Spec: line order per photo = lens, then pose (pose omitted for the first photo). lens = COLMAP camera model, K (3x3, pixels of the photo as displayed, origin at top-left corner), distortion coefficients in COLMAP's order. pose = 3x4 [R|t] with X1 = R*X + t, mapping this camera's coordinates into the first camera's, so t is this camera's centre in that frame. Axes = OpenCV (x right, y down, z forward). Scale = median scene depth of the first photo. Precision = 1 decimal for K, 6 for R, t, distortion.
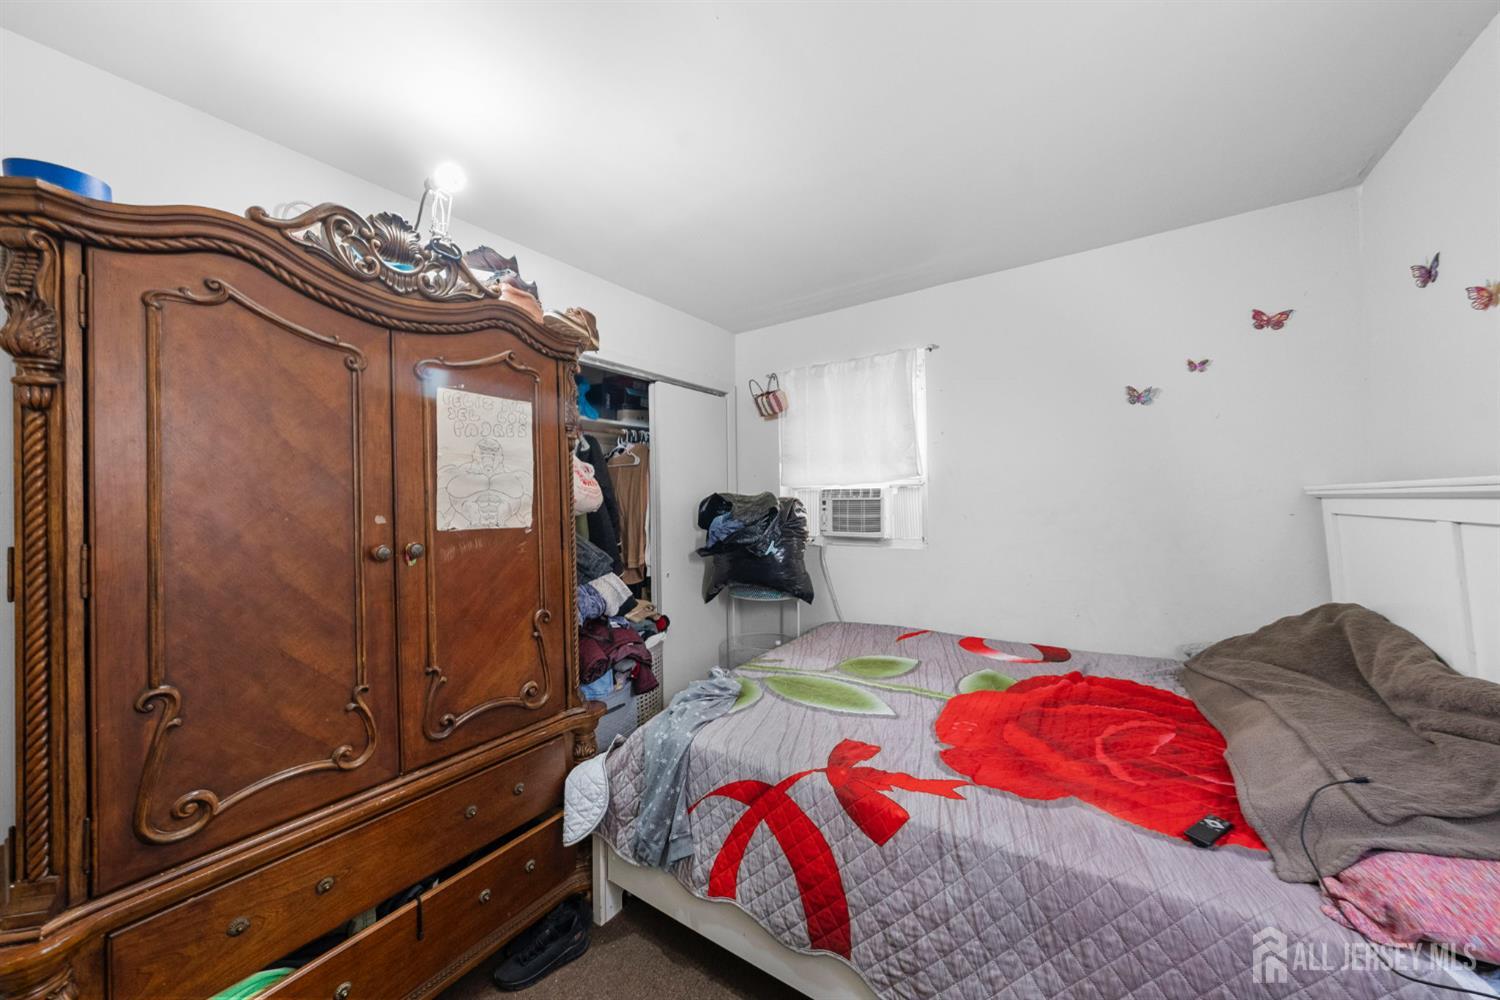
lens RADIAL K [[496.7, 0, 748.9], [0, 496.7, 492.8], [0, 0, 1]] dist [-0.000260, -0.000074]
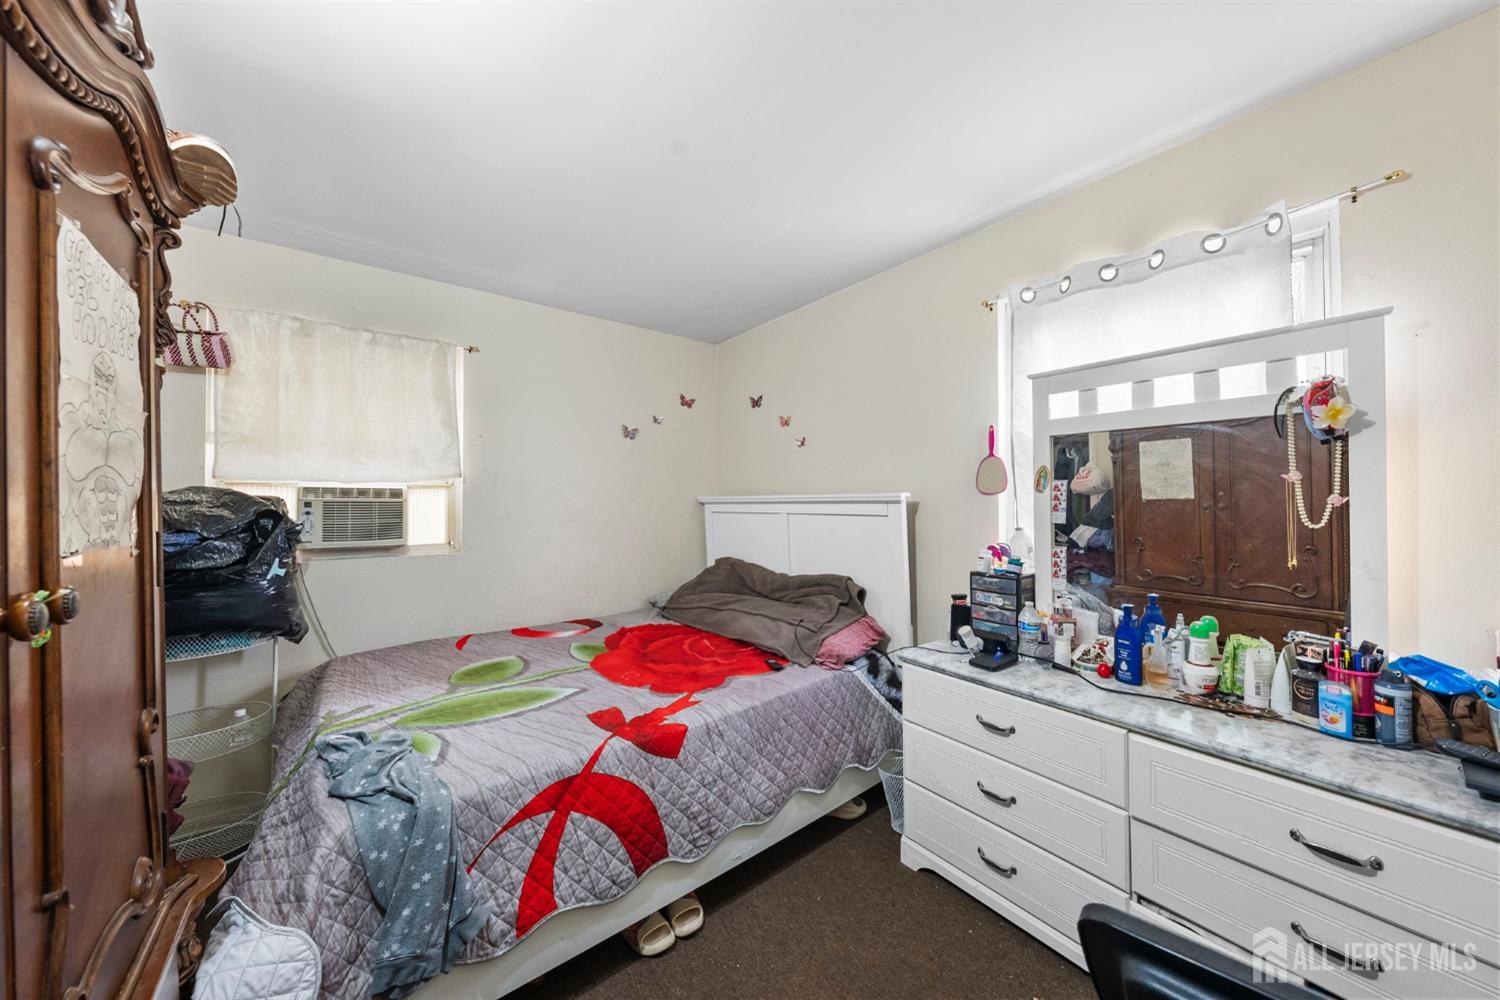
lens RADIAL K [[496.7, 0, 748.9], [0, 496.7, 492.8], [0, 0, 1]] dist [-0.000260, -0.000074]
pose [[0.339104, 0.033298, 0.940159, -0.809825], [-0.019529, 0.999407, -0.028353, 0.026534], [-0.940546, -0.008746, 0.339553, 0.313684]]
